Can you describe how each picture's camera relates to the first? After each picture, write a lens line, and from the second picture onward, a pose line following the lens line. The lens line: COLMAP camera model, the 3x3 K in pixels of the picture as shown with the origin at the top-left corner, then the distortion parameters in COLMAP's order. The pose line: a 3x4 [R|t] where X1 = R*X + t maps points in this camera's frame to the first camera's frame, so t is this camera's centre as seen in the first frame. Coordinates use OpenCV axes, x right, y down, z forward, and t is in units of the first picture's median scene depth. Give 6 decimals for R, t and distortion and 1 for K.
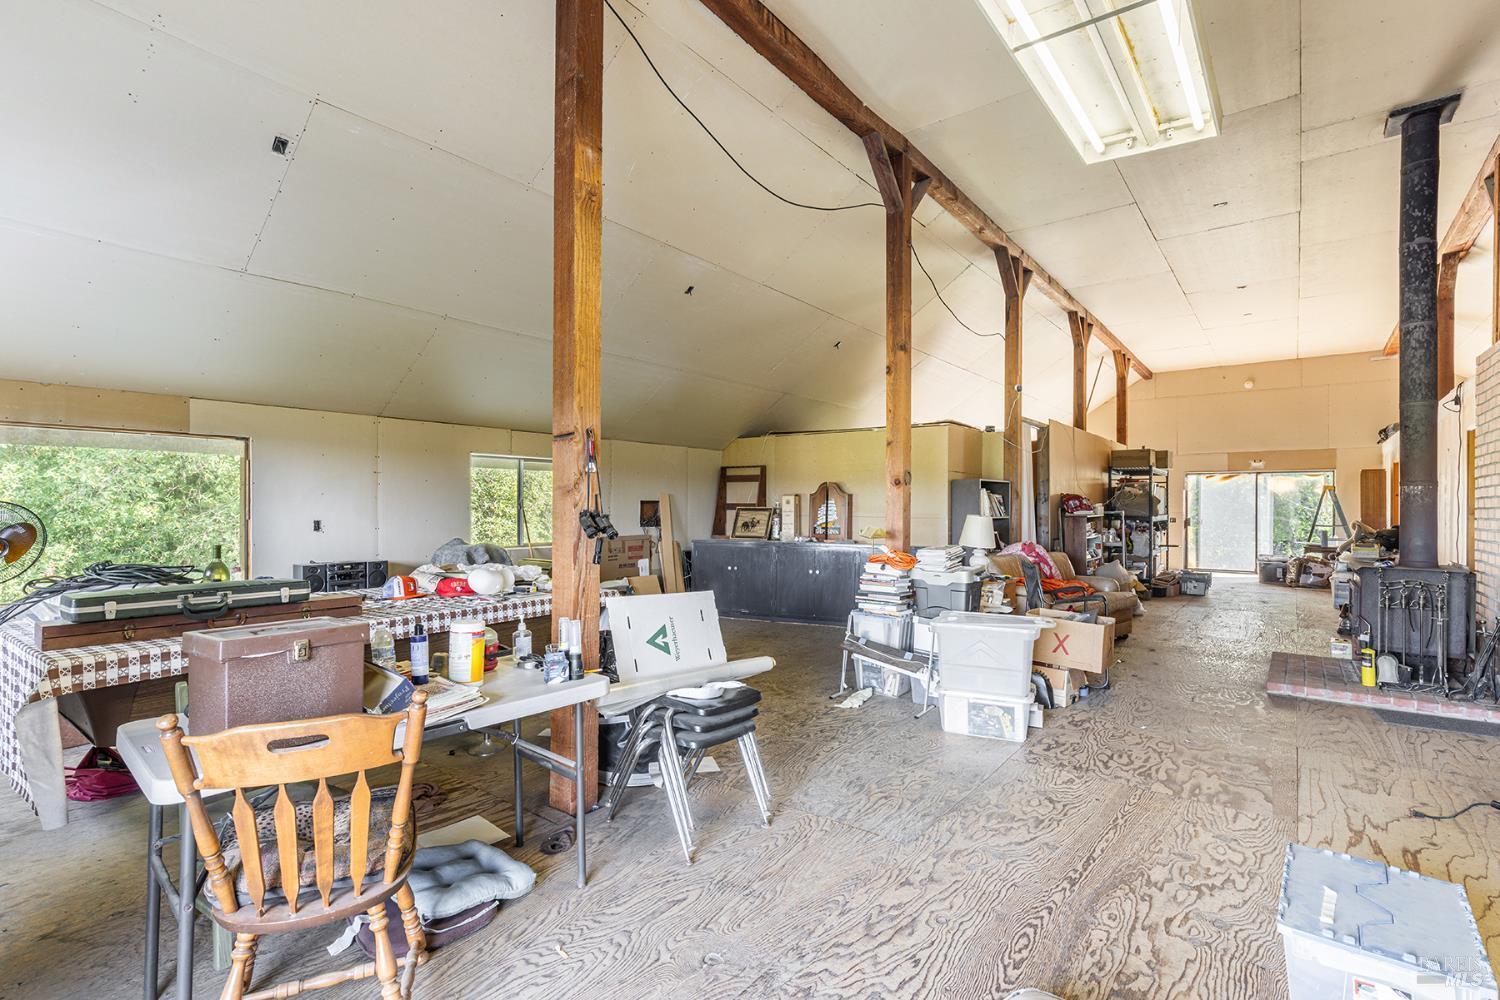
lens RADIAL K [[683.5, 0, 749.9], [0, 683.5, 501.8], [0, 0, 1]] dist [0.000238, -0.000077]
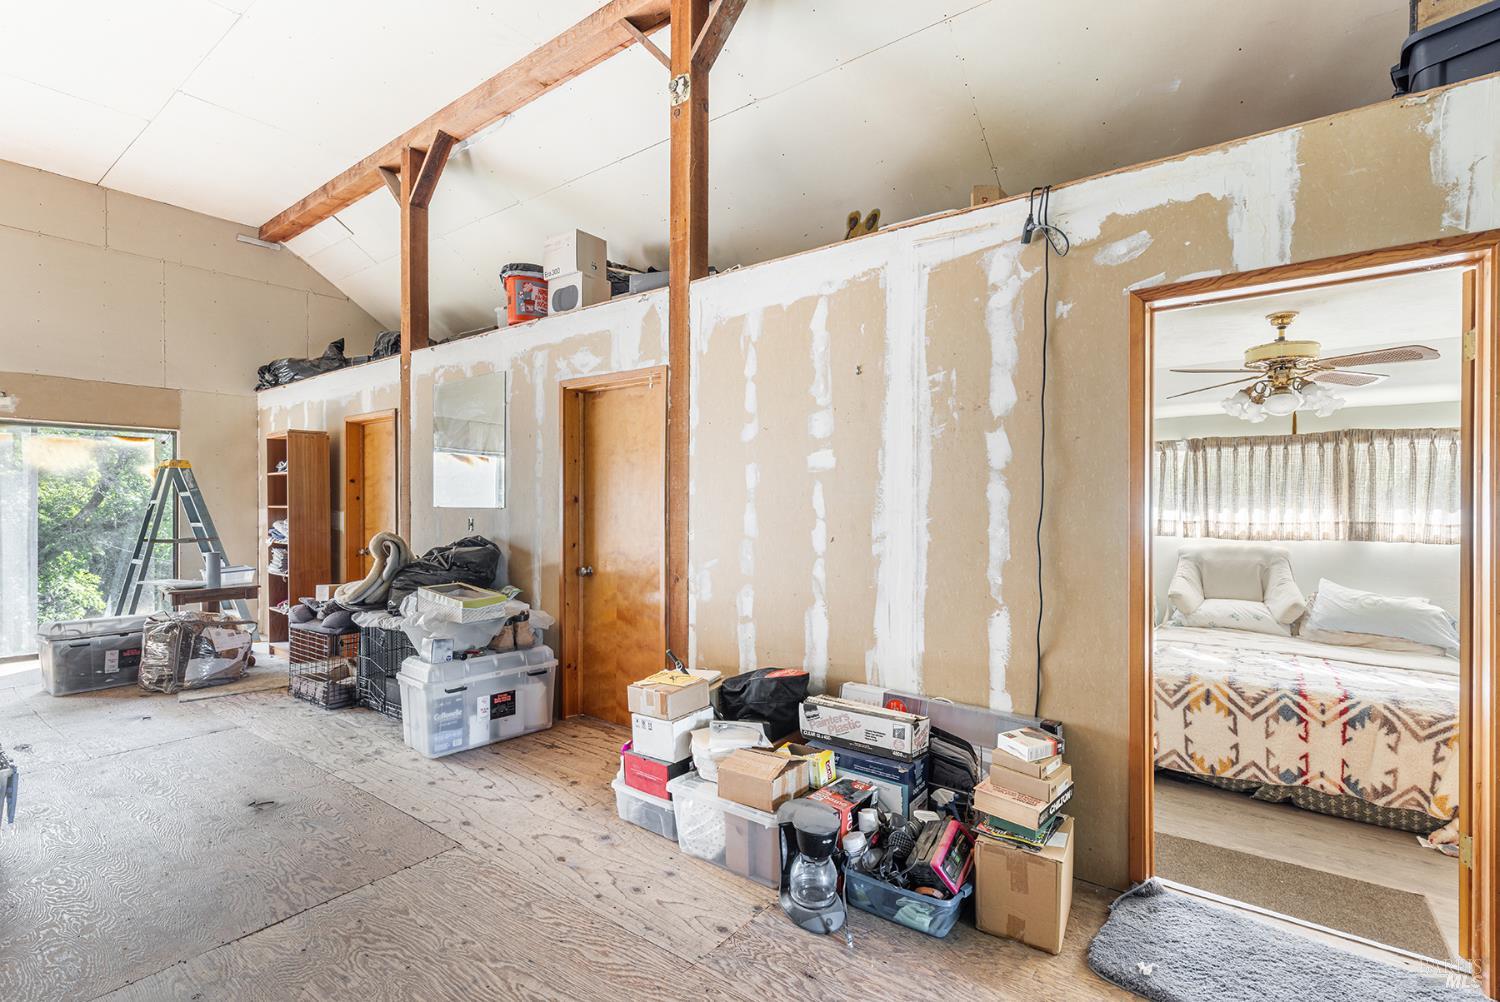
lens RADIAL K [[683.5, 0, 753.5], [0, 683.5, 505.8], [0, 0, 1]] dist [0.000238, -0.000077]
pose [[-0.060648, -0.003120, 0.998154, 0.318677], [-0.001411, 0.999994, 0.003040, 0.006946], [-0.998158, -0.001224, -0.060652, 0.602168]]
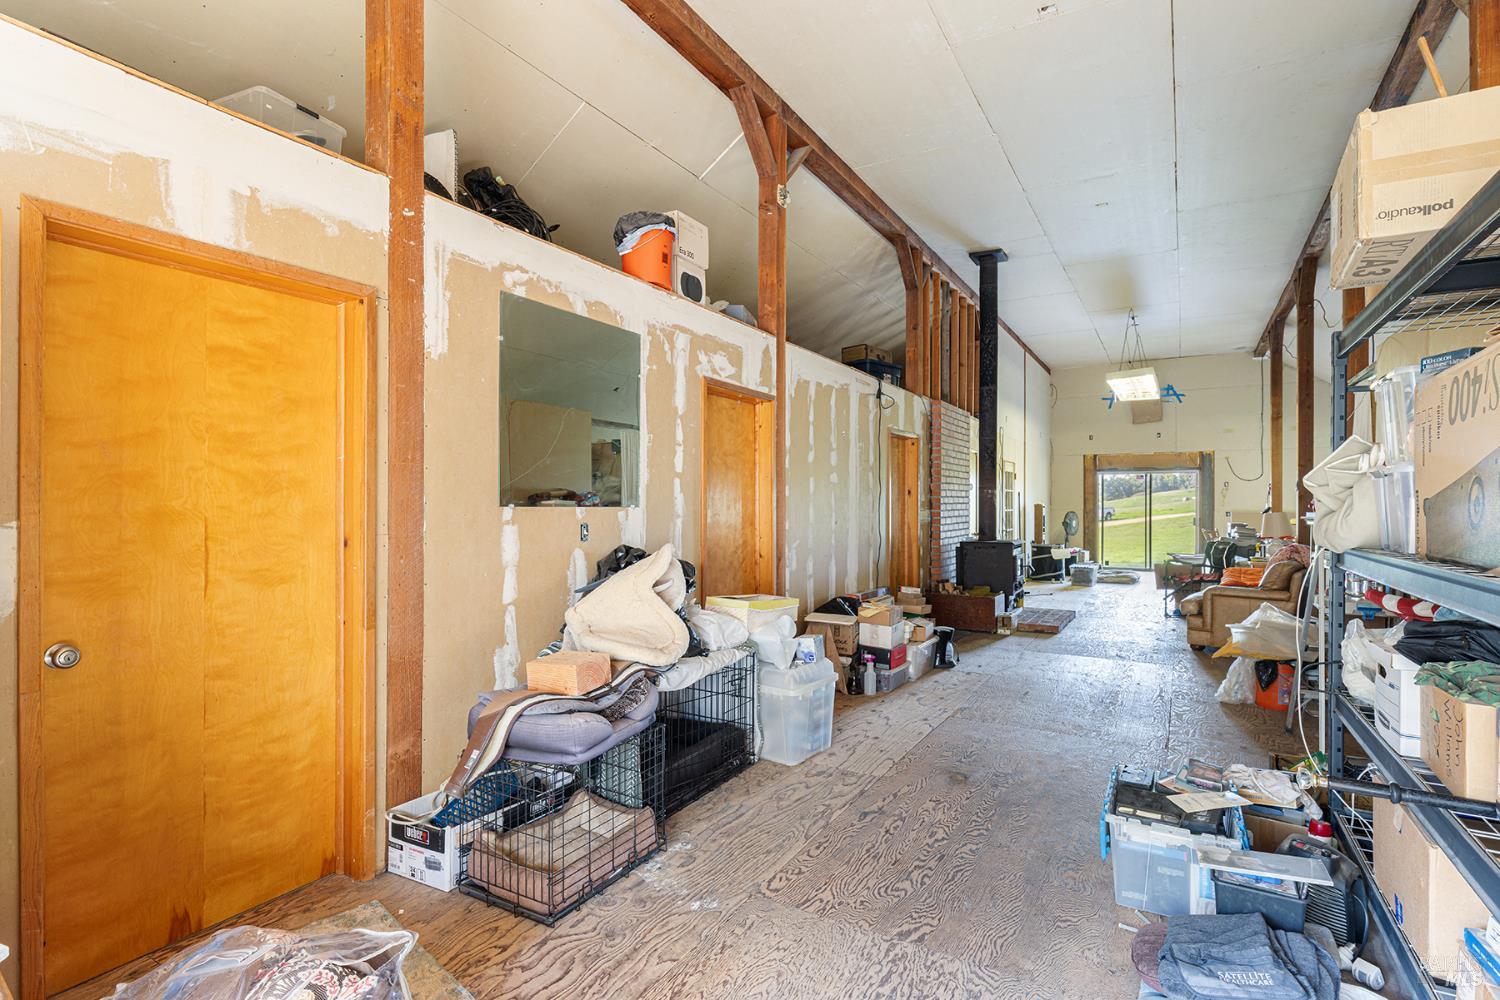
lens RADIAL K [[777.0, 0, 751.7], [0, 777.0, 498.9], [0, 0, 1]] dist [-0.000774, -0.000019]
pose [[-0.984109, -0.004241, -0.177514, 0.603651], [-0.004650, 0.999987, 0.001890, 0.005037], [0.177504, 0.002685, -0.984116, 0.929854]]
